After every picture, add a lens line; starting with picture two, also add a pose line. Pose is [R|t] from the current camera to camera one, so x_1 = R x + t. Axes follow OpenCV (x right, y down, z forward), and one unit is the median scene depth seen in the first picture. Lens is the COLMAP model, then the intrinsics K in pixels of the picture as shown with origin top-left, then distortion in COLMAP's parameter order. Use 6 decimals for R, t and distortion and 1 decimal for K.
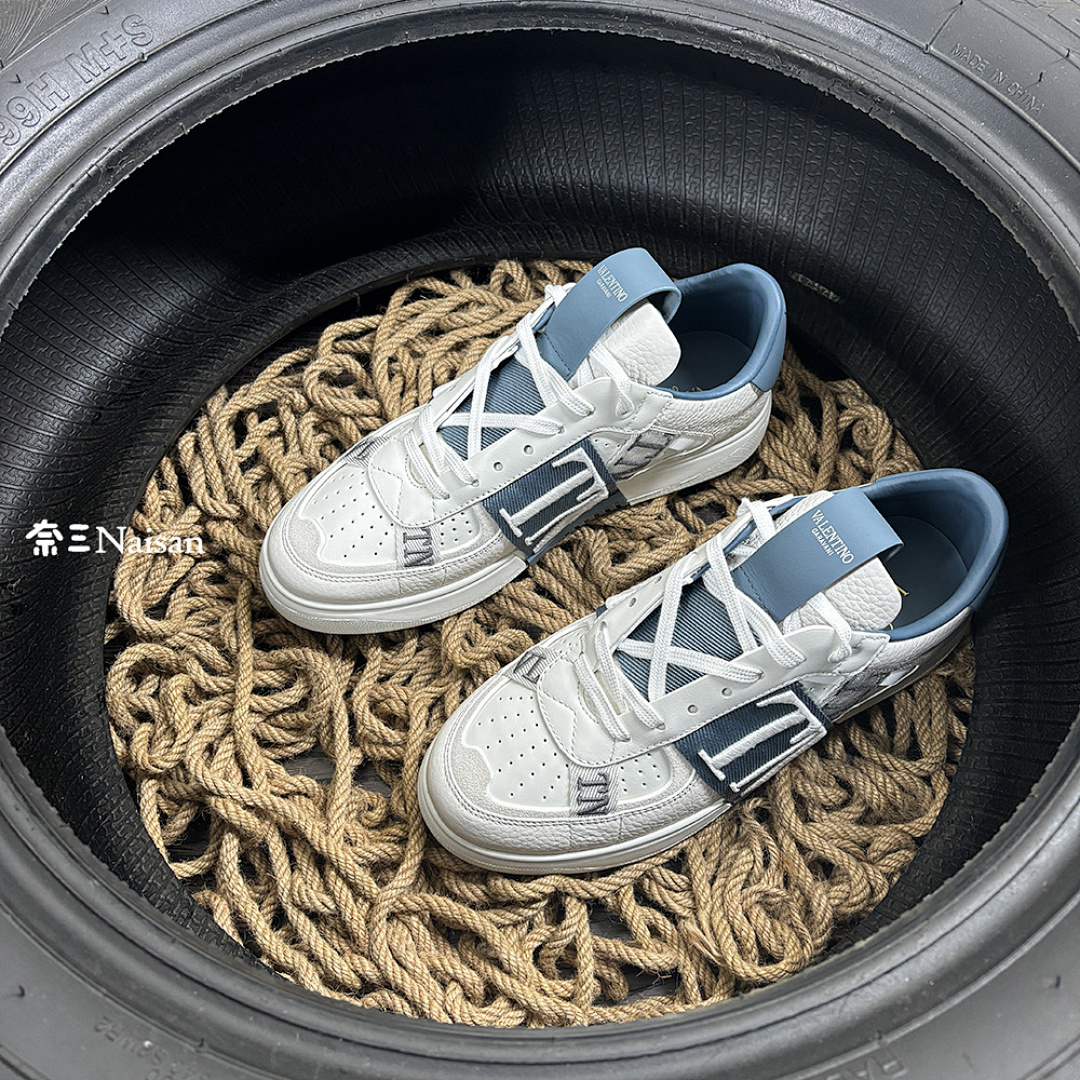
lens RADIAL K [[1155.2, 0, 555.7], [0, 1155.2, 529.8], [0, 0, 1]] dist [-0.008476, -0.057119]
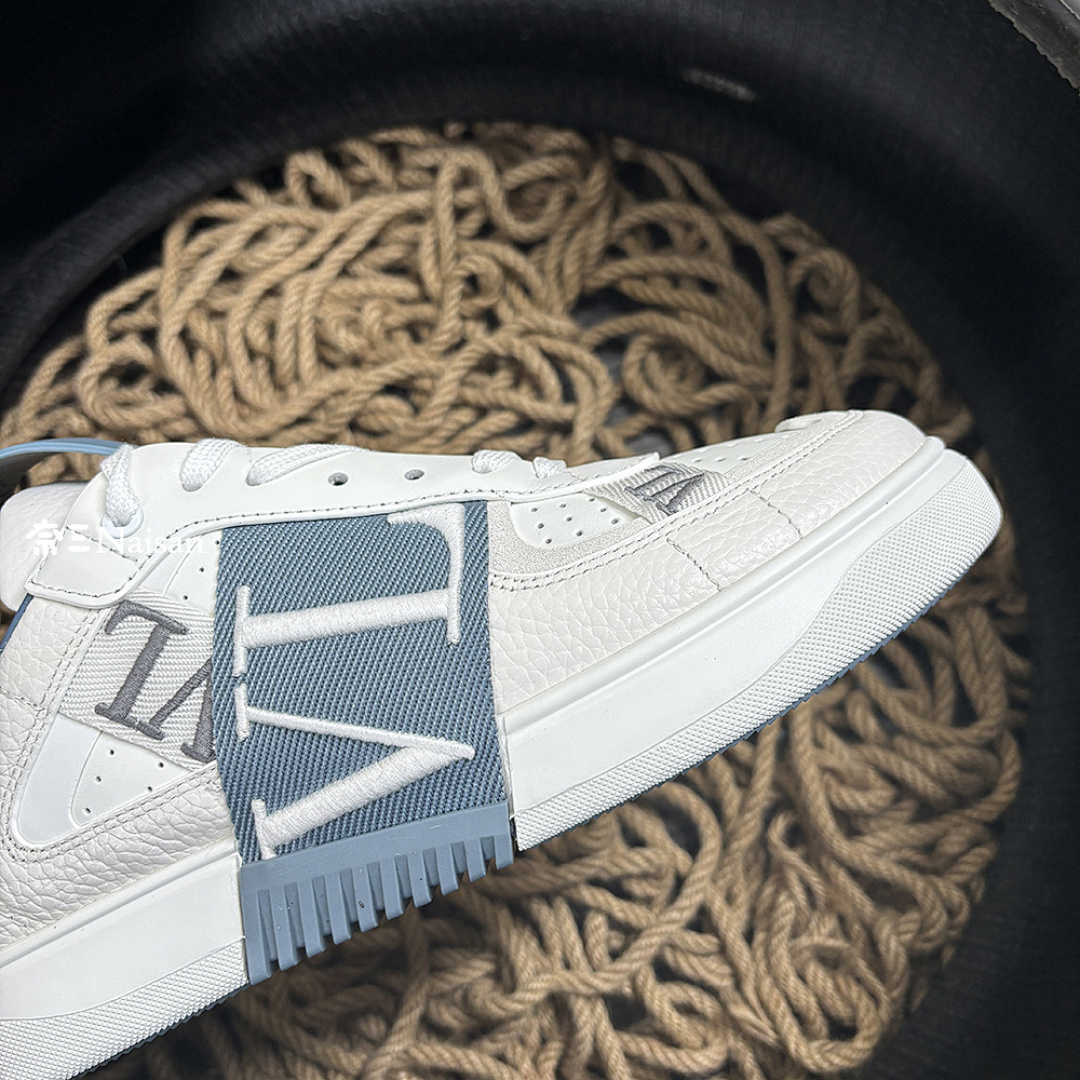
lens RADIAL K [[1176.1, 0, 540.0], [0, 1176.1, 540.0], [0, 0, 1]] dist [-0.058869, -0.007004]
pose [[0.971653, -0.236391, -0.003119, 0.054121], [0.230977, 0.946419, 0.225698, -0.149248], [-0.050401, -0.220021, 0.974192, 0.246735]]
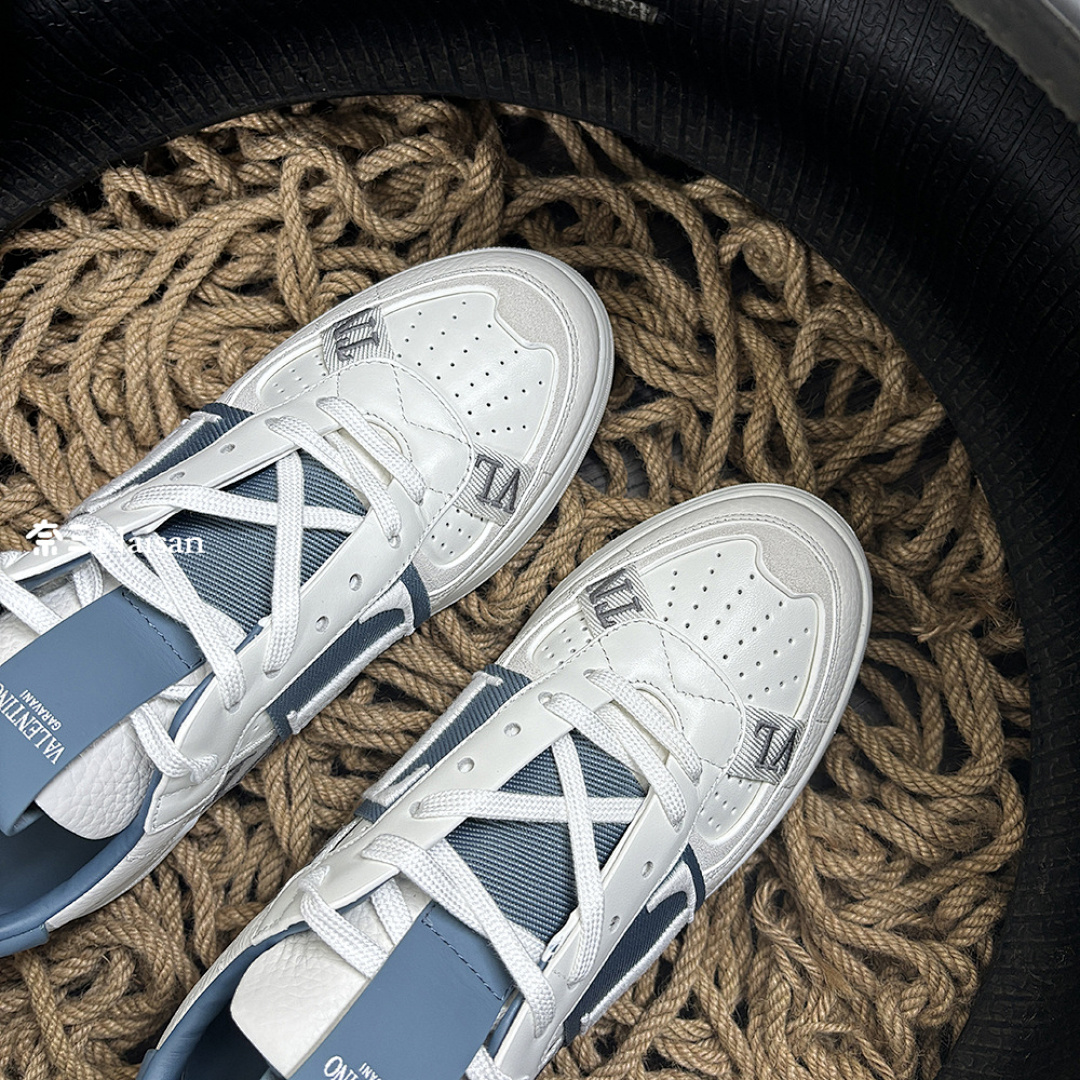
lens RADIAL K [[1136.4, 0, 536.2], [0, 1136.4, 428.9], [0, 0, 1]] dist [-0.086550, 0.100301]
pose [[0.934933, -0.353347, -0.032350, 0.146812], [0.336149, 0.852847, 0.399569, -0.309087], [-0.113597, -0.384445, 0.916132, 0.436277]]
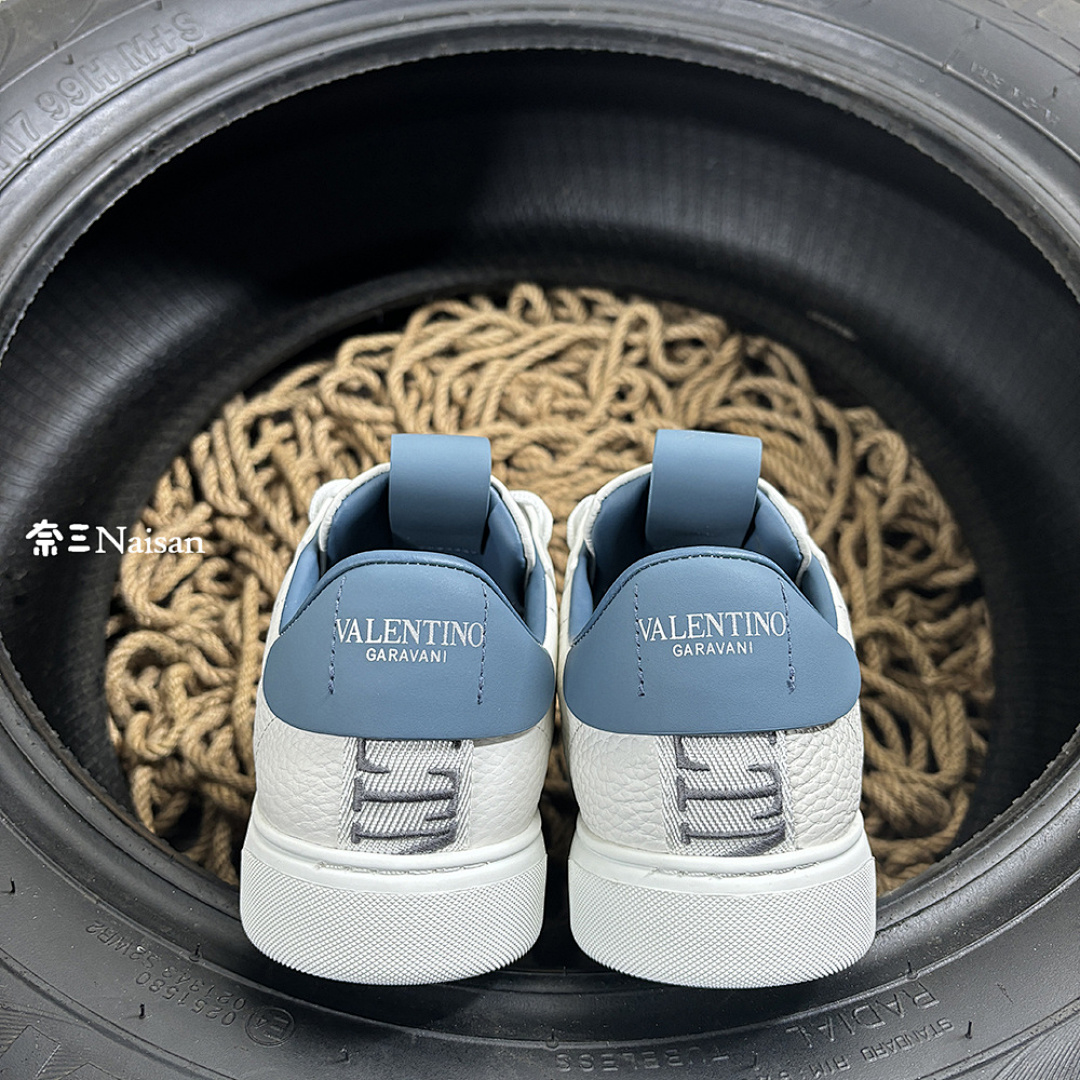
lens RADIAL K [[1176.1, 0, 540.0], [0, 1176.1, 540.0], [0, 0, 1]] dist [-0.058869, -0.007004]
pose [[0.999343, 0.034730, -0.010366, -0.013750], [-0.035647, 0.993525, -0.107873, 0.110236], [0.006552, 0.108172, 0.994111, 0.004449]]
